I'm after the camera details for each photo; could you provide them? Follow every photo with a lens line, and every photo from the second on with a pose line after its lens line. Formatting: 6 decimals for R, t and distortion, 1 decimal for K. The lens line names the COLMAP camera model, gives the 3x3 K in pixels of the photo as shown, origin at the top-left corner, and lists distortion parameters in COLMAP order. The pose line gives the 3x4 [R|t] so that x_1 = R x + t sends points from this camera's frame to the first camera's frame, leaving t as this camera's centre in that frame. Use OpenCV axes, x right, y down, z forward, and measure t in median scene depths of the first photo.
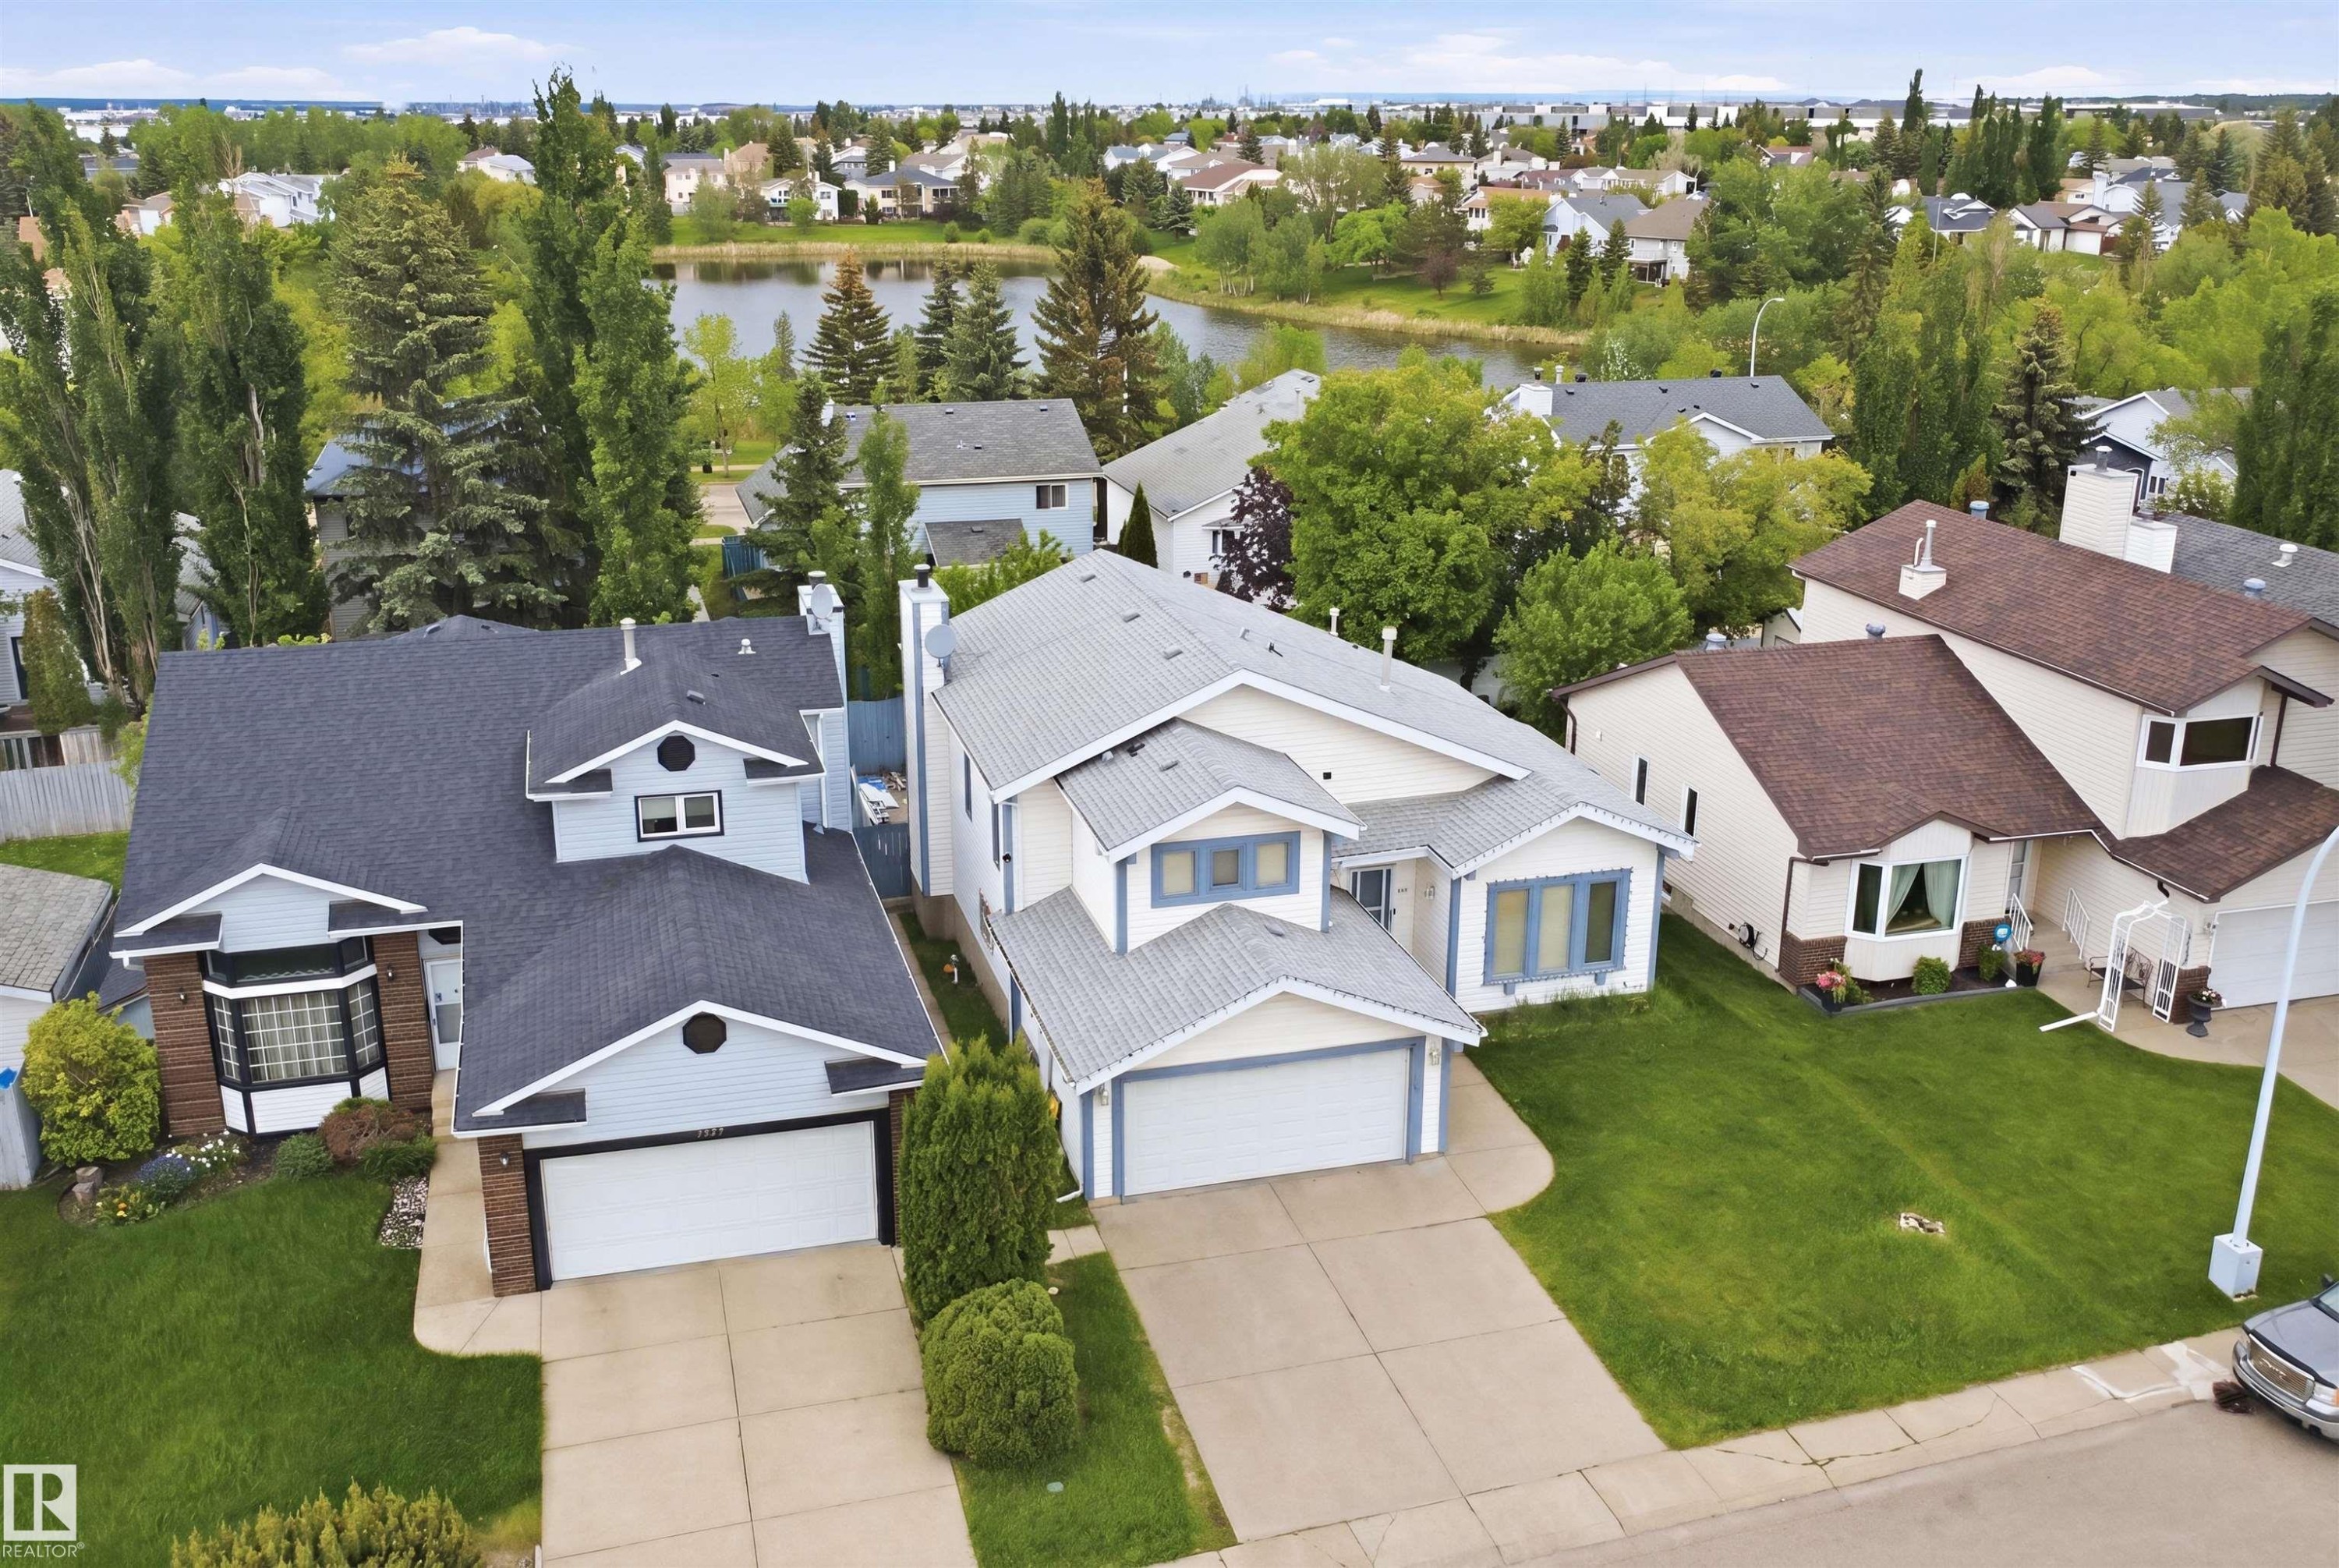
lens RADIAL K [[1999.5, 0, 1078.6], [0, 1999.5, 775.1], [0, 0, 1]] dist [-0.000143, 0.004966]
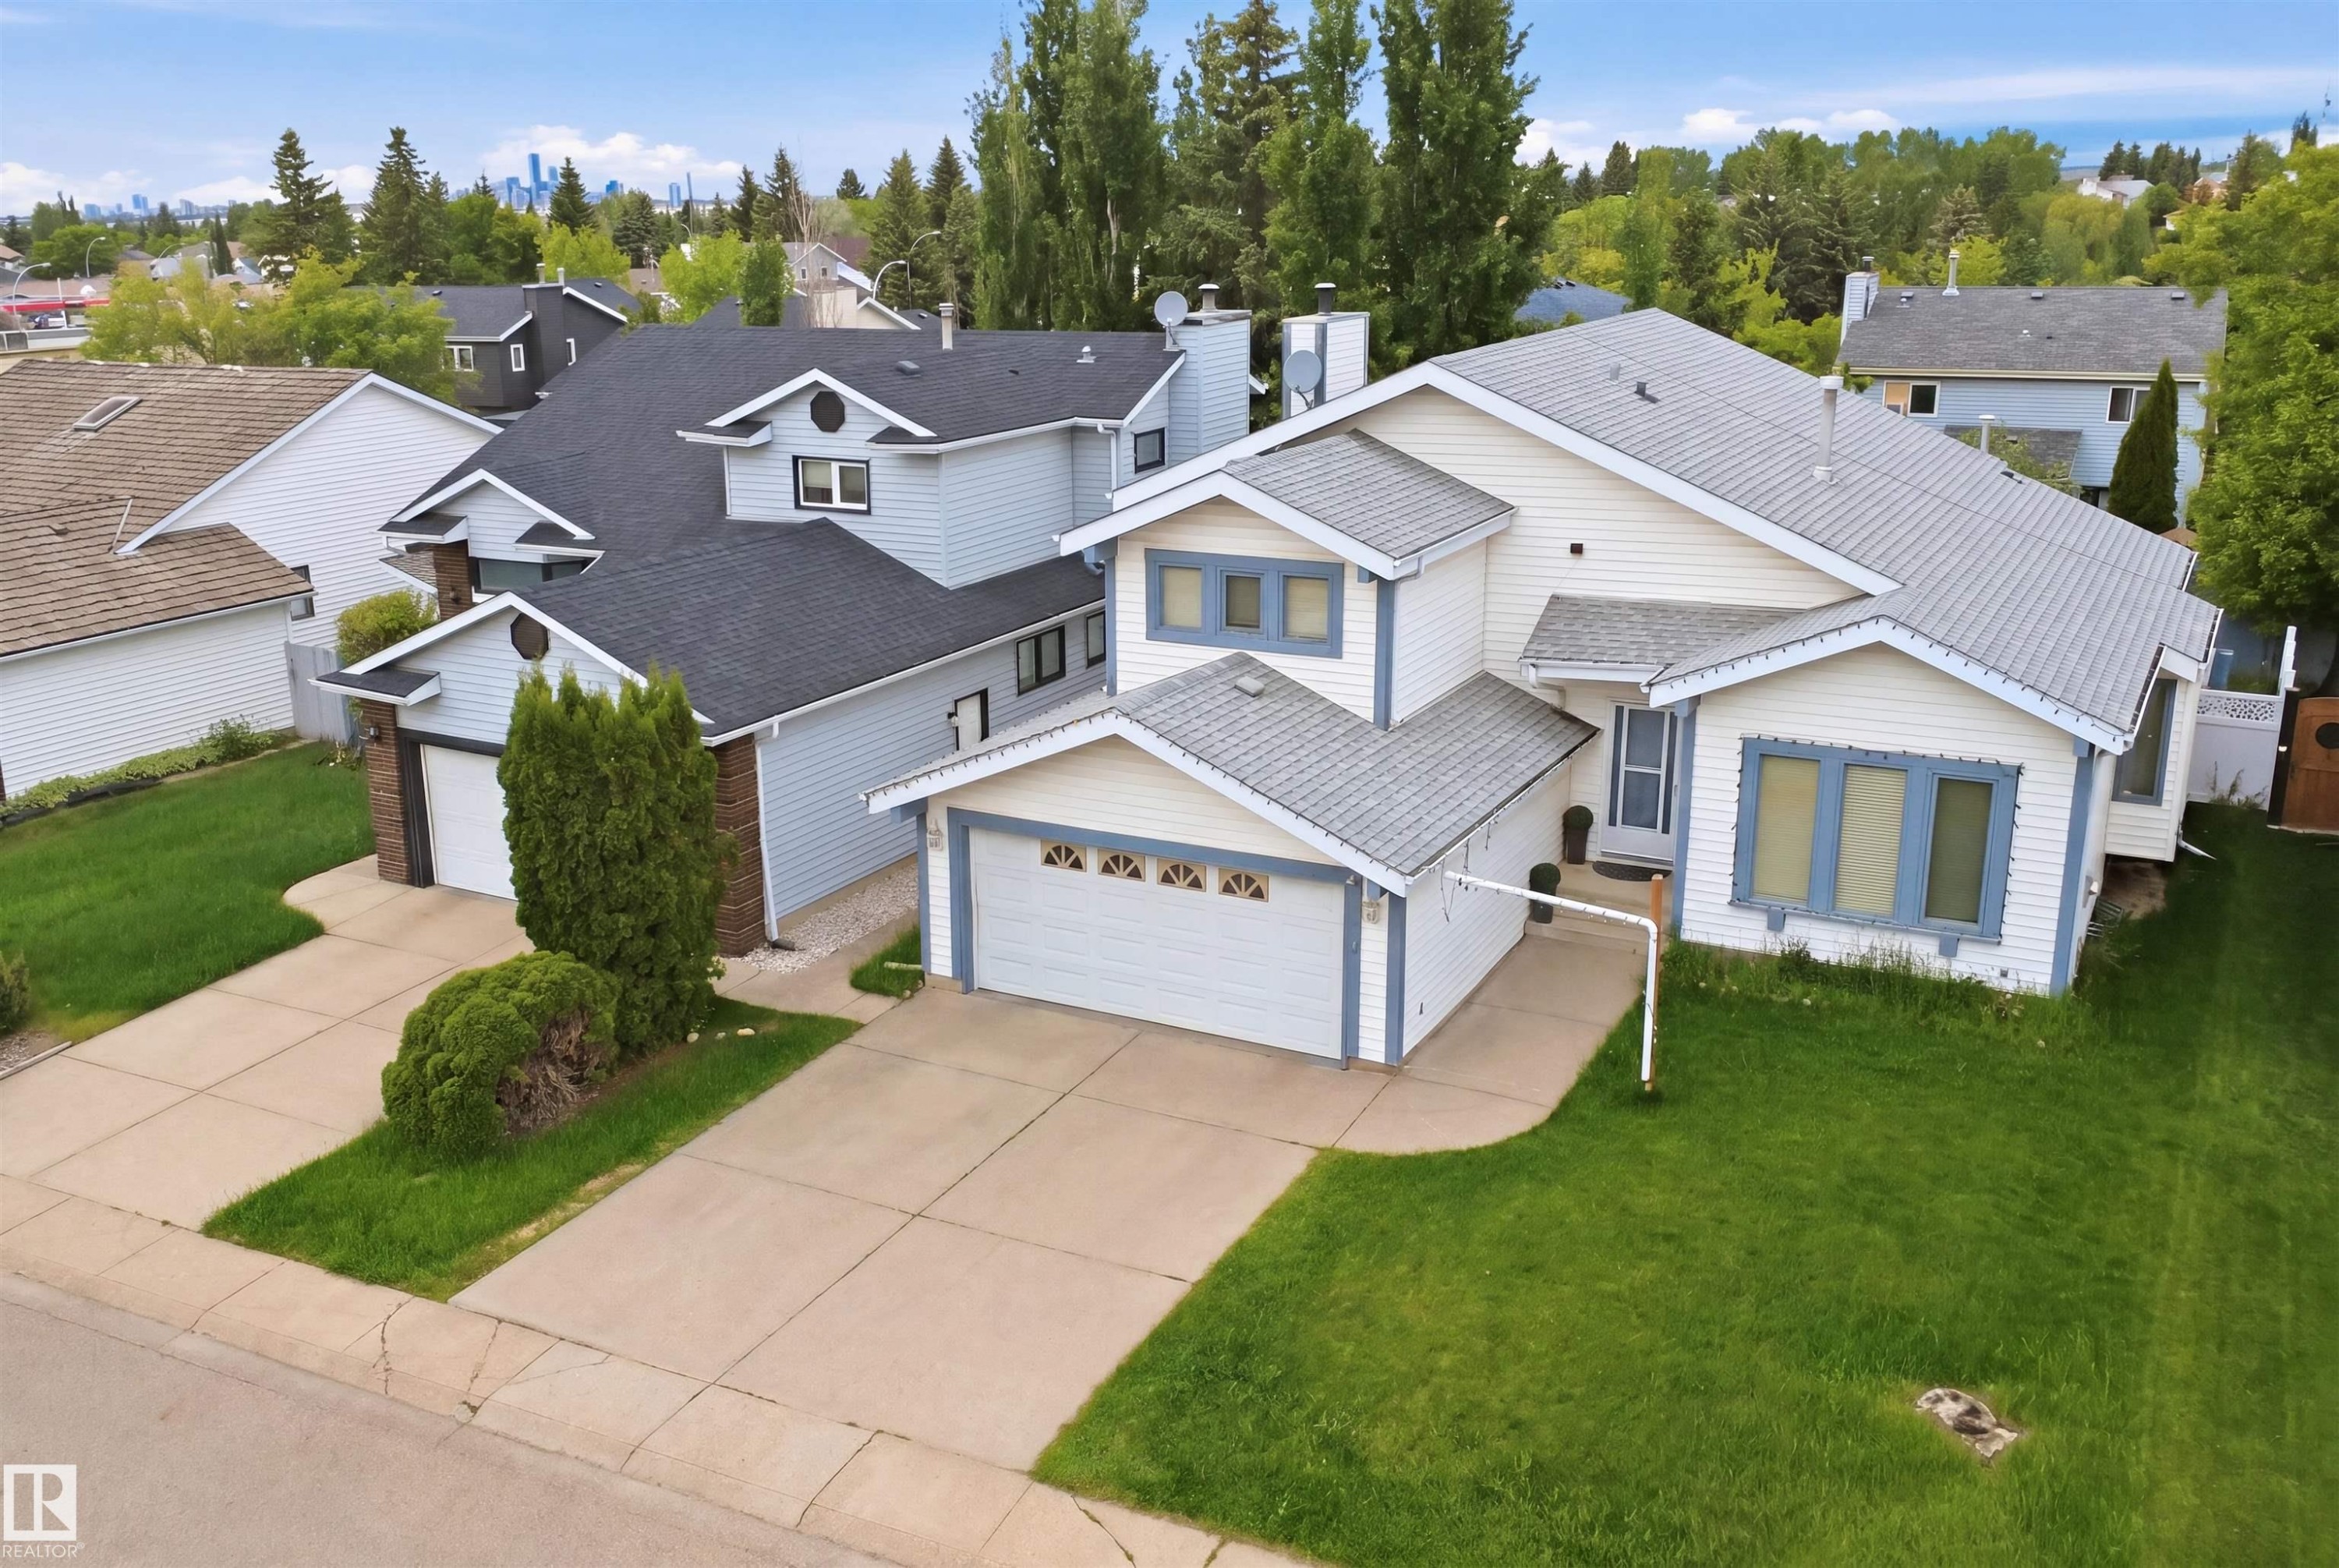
lens RADIAL K [[1999.5, 0, 1078.6], [0, 1999.5, 775.1], [0, 0, 1]] dist [-0.000143, 0.004966]
pose [[0.719259, 0.181931, -0.670498, 0.509520], [-0.198436, 0.978697, 0.052690, 0.079251], [0.665800, 0.095154, 0.740038, 0.428449]]
